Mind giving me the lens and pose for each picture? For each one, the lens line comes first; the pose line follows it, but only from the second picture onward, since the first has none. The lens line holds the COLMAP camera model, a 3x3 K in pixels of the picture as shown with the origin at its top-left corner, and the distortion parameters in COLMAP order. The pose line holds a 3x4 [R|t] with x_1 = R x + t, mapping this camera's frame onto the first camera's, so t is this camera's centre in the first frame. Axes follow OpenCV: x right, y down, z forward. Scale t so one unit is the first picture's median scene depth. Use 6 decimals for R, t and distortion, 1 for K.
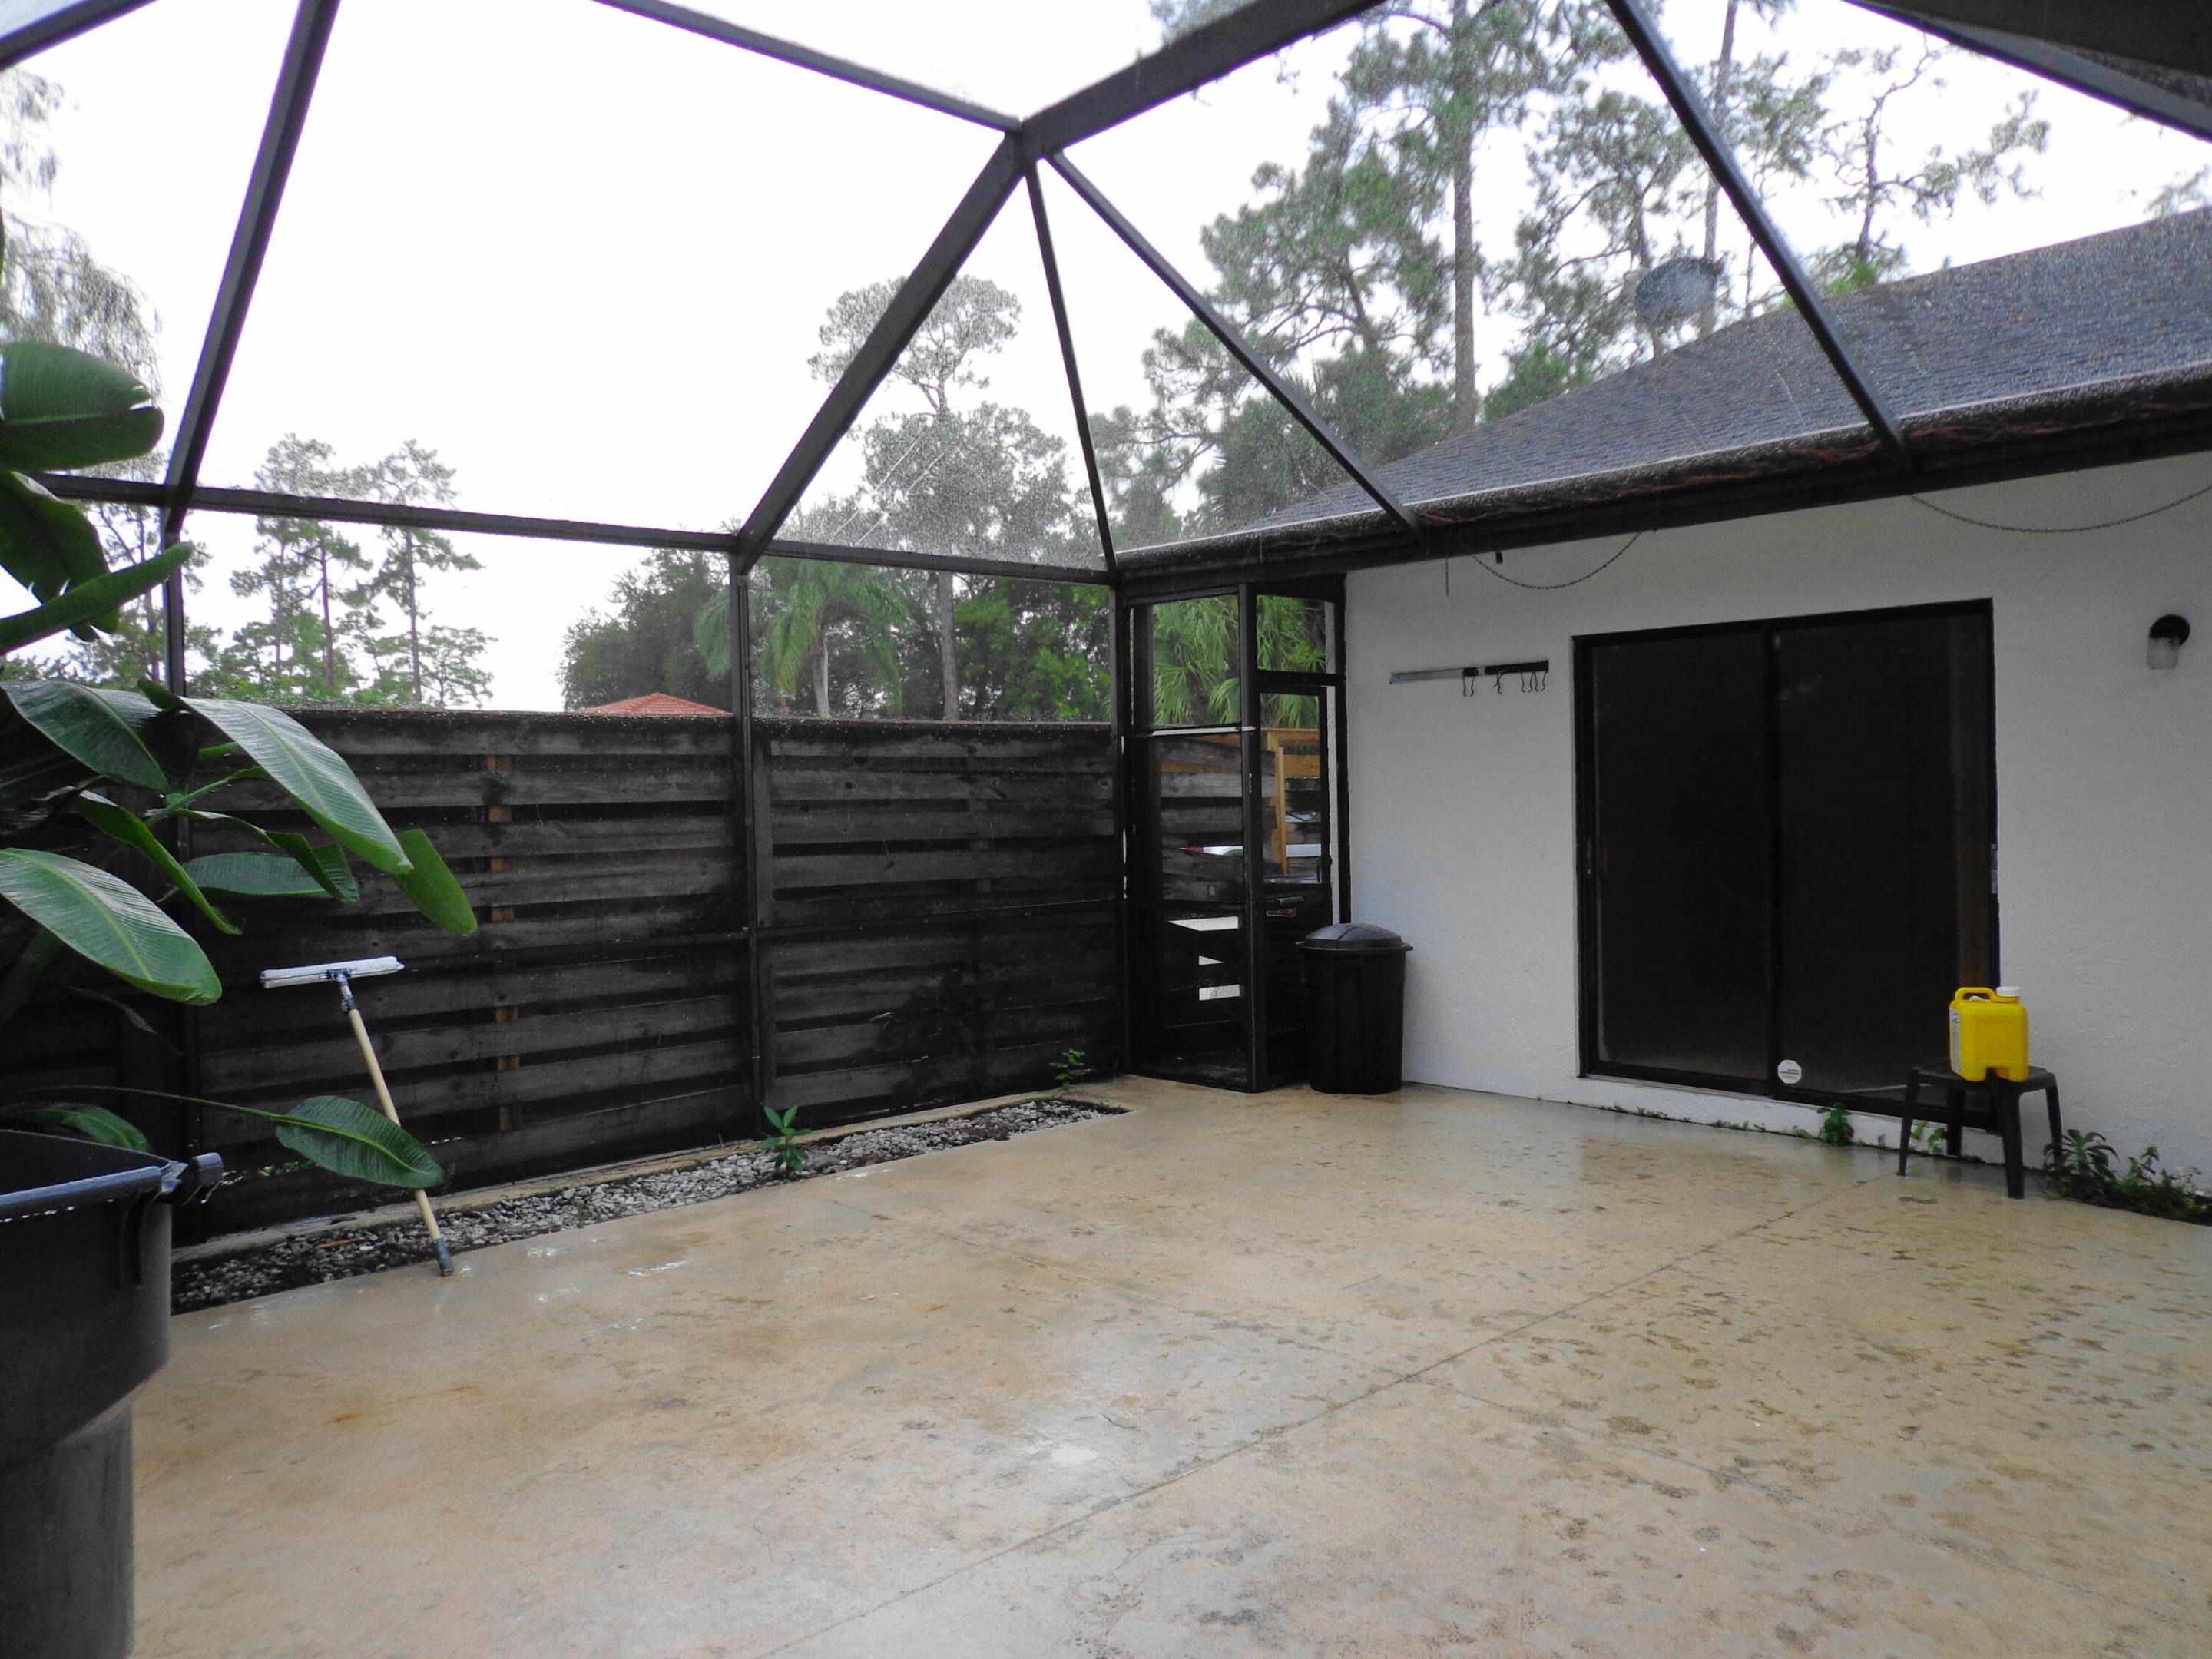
lens RADIAL K [[1648.9, 0, 1106.0], [0, 1648.9, 829.5], [0, 0, 1]] dist [0.002528, -0.000986]
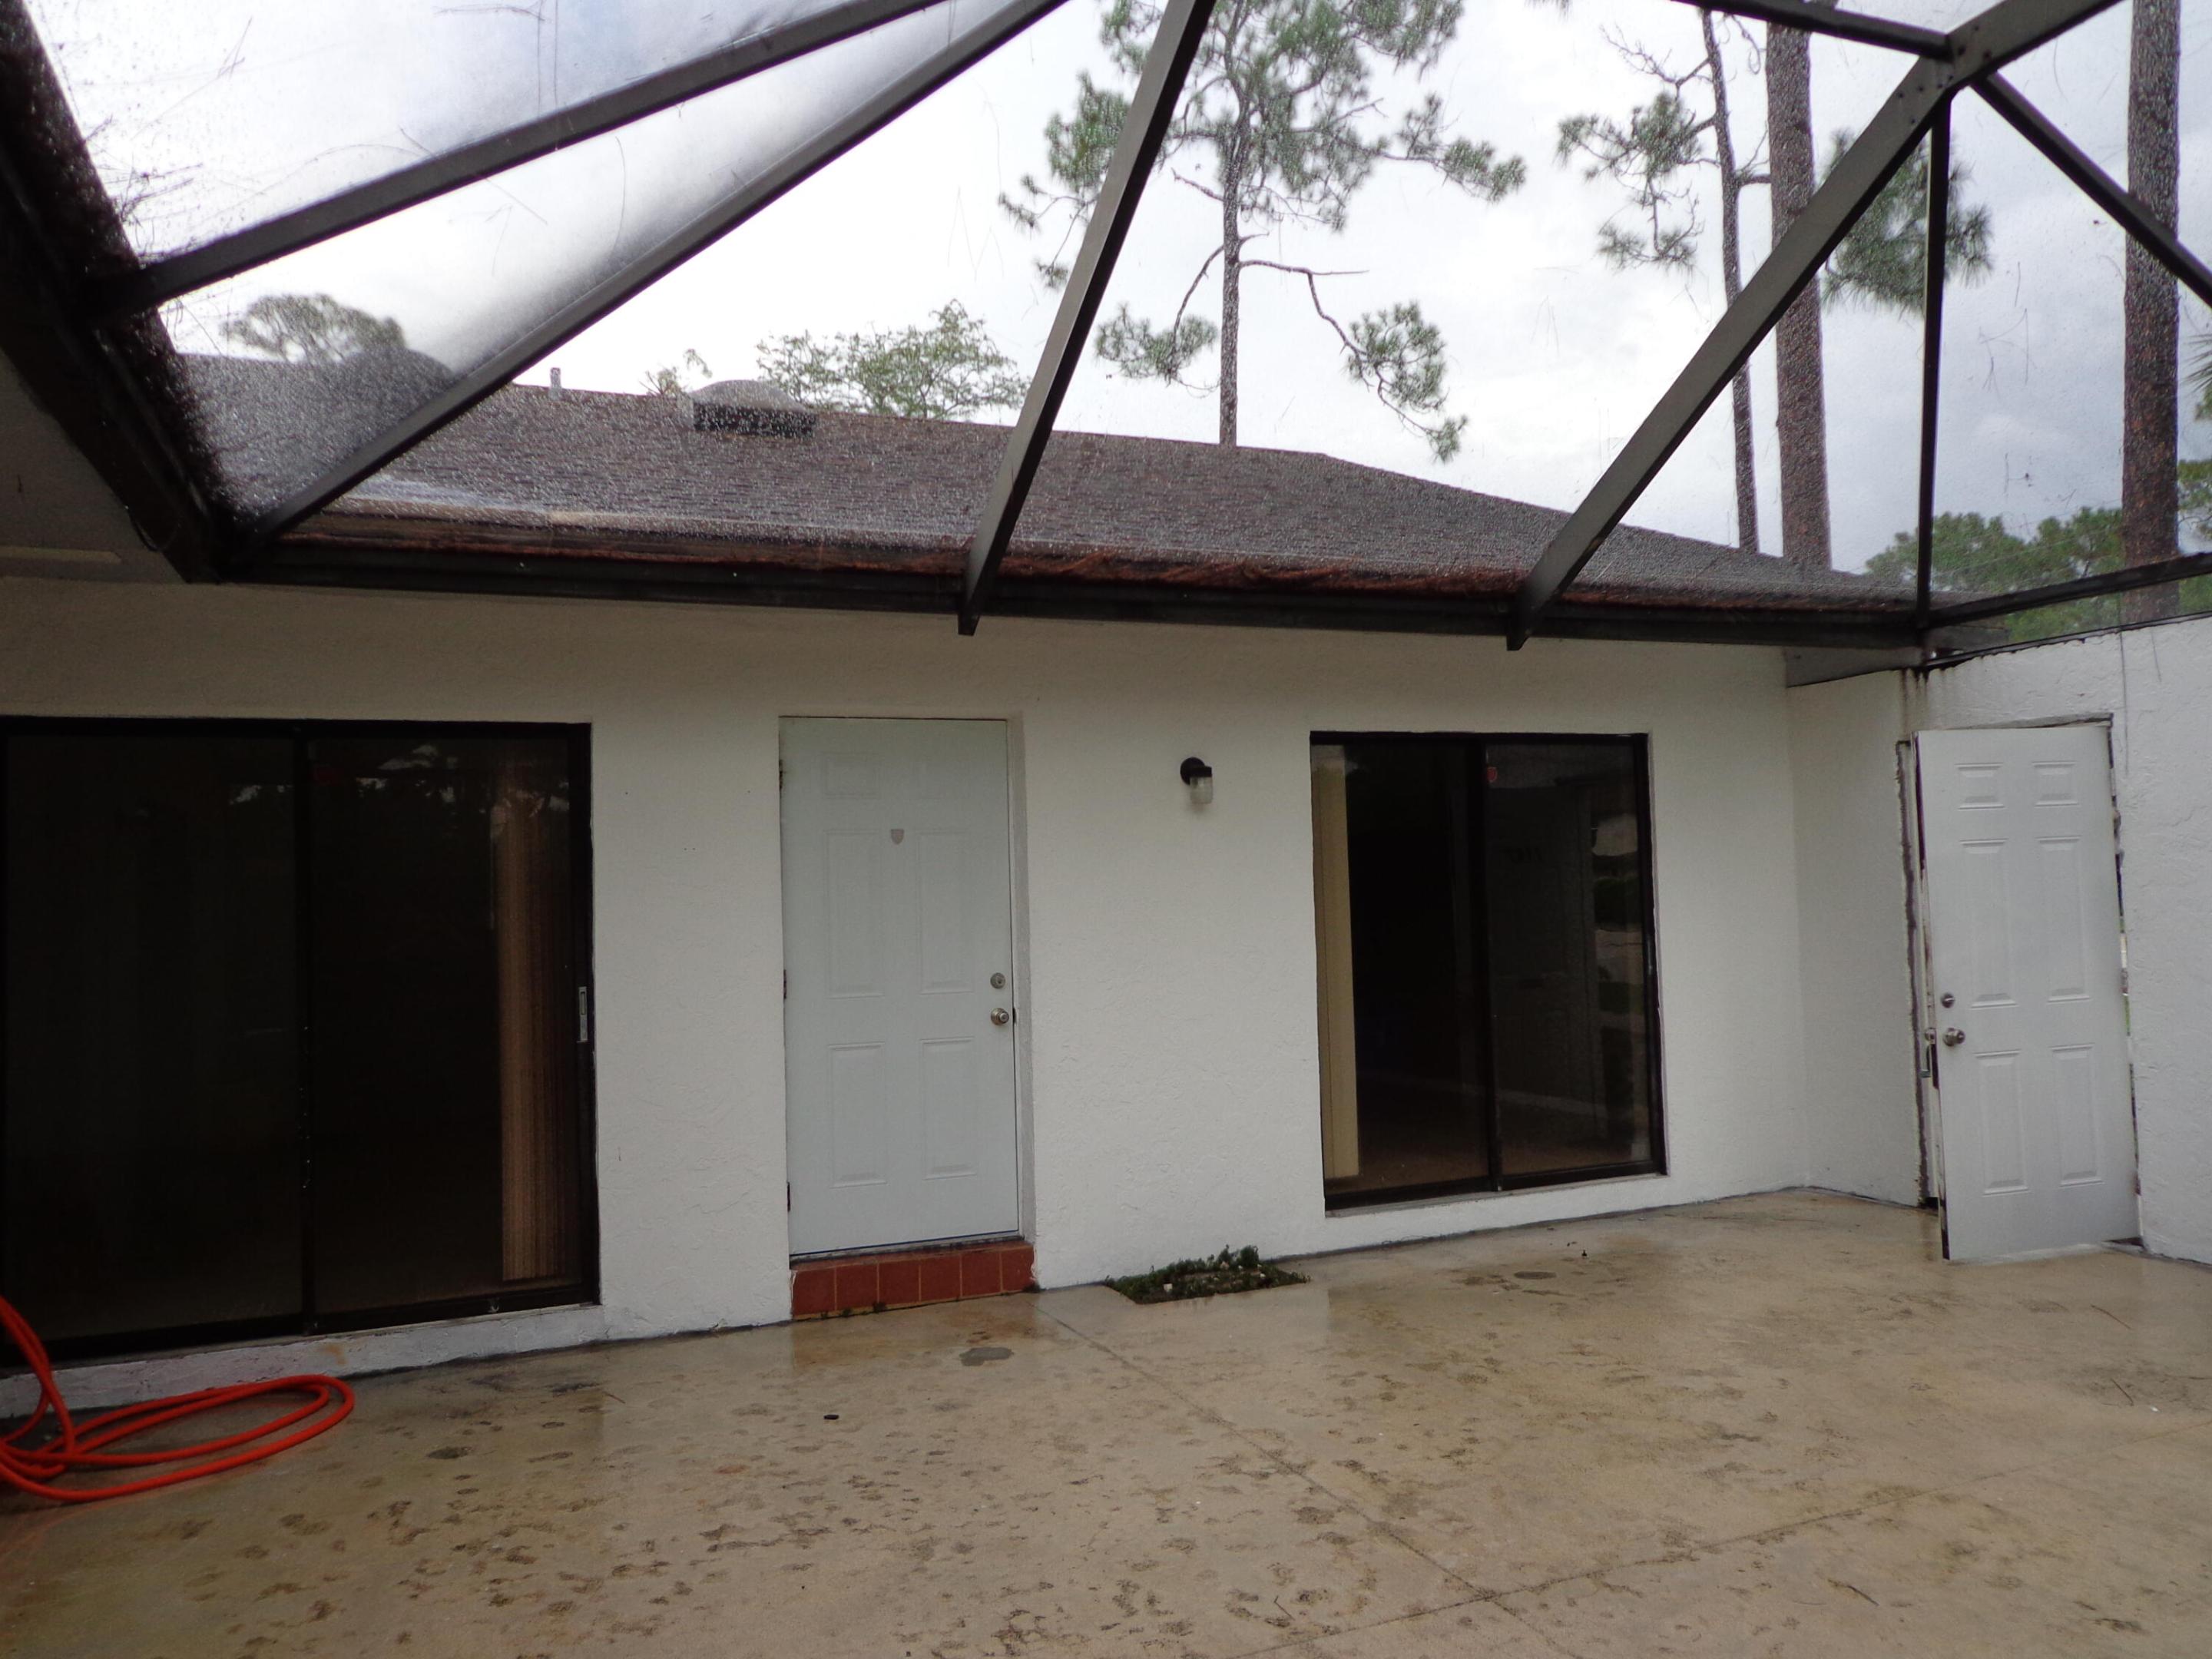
lens RADIAL K [[1593.9, 0, 1106.0], [0, 1593.9, 829.5], [0, 0, 1]] dist [-0.056204, 0.057301]
pose [[-0.939673, 0.061034, 0.336585, 0.078658], [0.057677, 0.998135, -0.019972, -0.058217], [-0.337176, 0.000646, -0.941441, 1.976524]]
